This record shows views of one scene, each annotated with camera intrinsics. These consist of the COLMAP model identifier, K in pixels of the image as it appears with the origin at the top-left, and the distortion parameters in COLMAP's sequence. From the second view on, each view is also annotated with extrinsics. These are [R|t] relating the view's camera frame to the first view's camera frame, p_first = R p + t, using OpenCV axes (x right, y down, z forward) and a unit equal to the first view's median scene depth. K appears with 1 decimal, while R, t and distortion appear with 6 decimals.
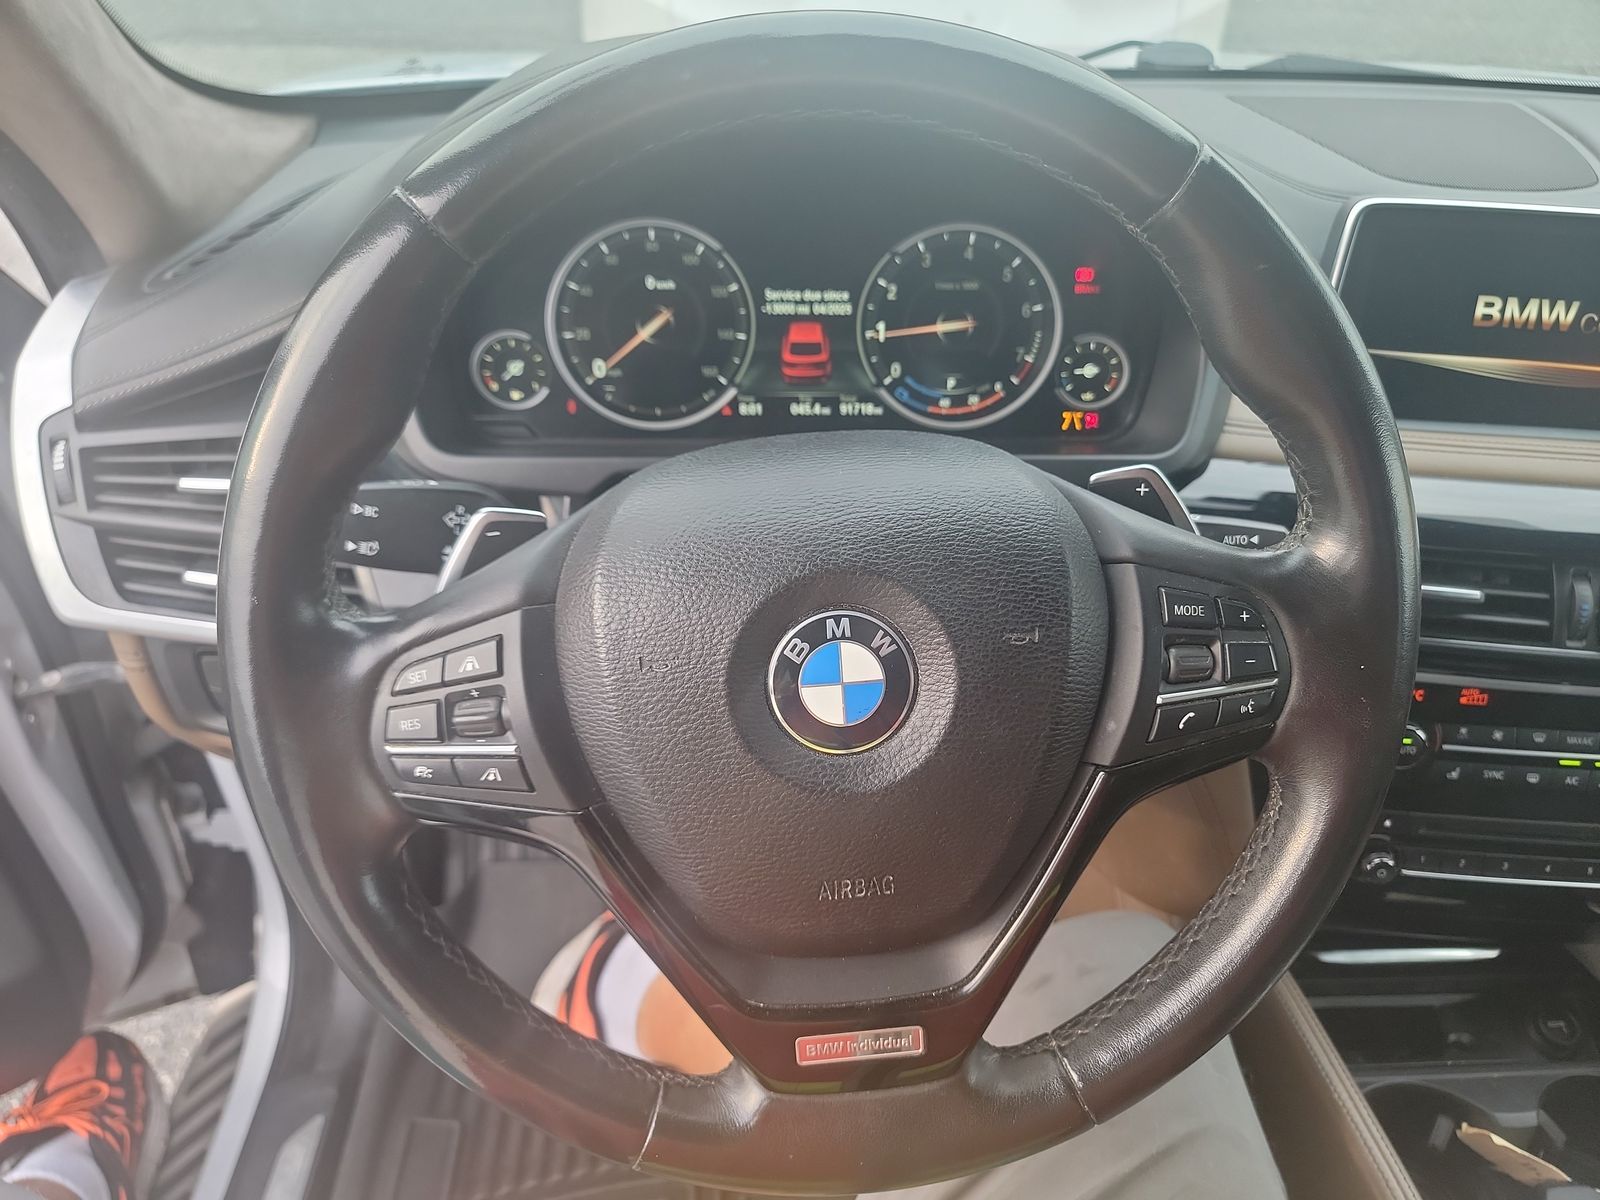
lens RADIAL K [[1130.8, 0, 799.2], [0, 1130.8, 608.7], [0, 0, 1]] dist [-0.006716, -0.014478]
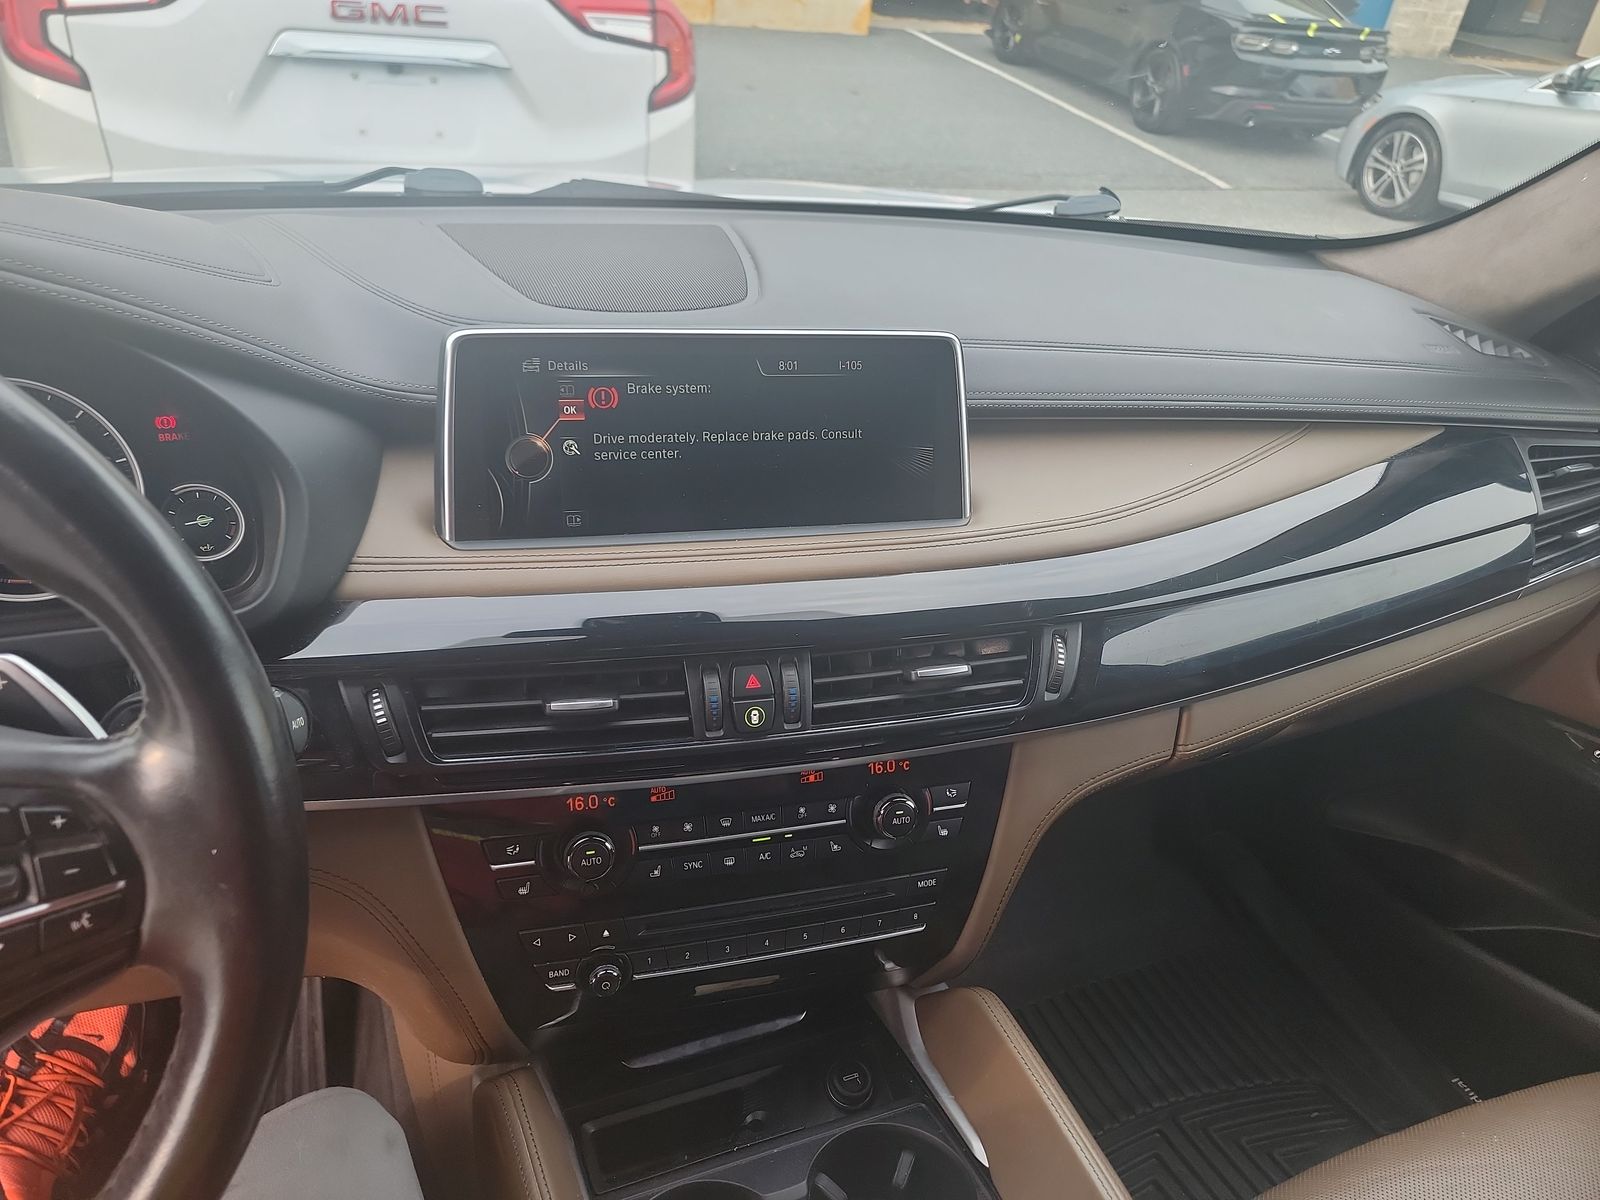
lens RADIAL K [[1130.8, 0, 796.9], [0, 1130.8, 599.6], [0, 0, 1]] dist [-0.006716, -0.014478]
pose [[0.930771, -0.119346, 0.345575, 0.377750], [0.149921, 0.986686, -0.063041, -0.013635], [-0.333451, 0.110486, 0.936271, -0.028614]]
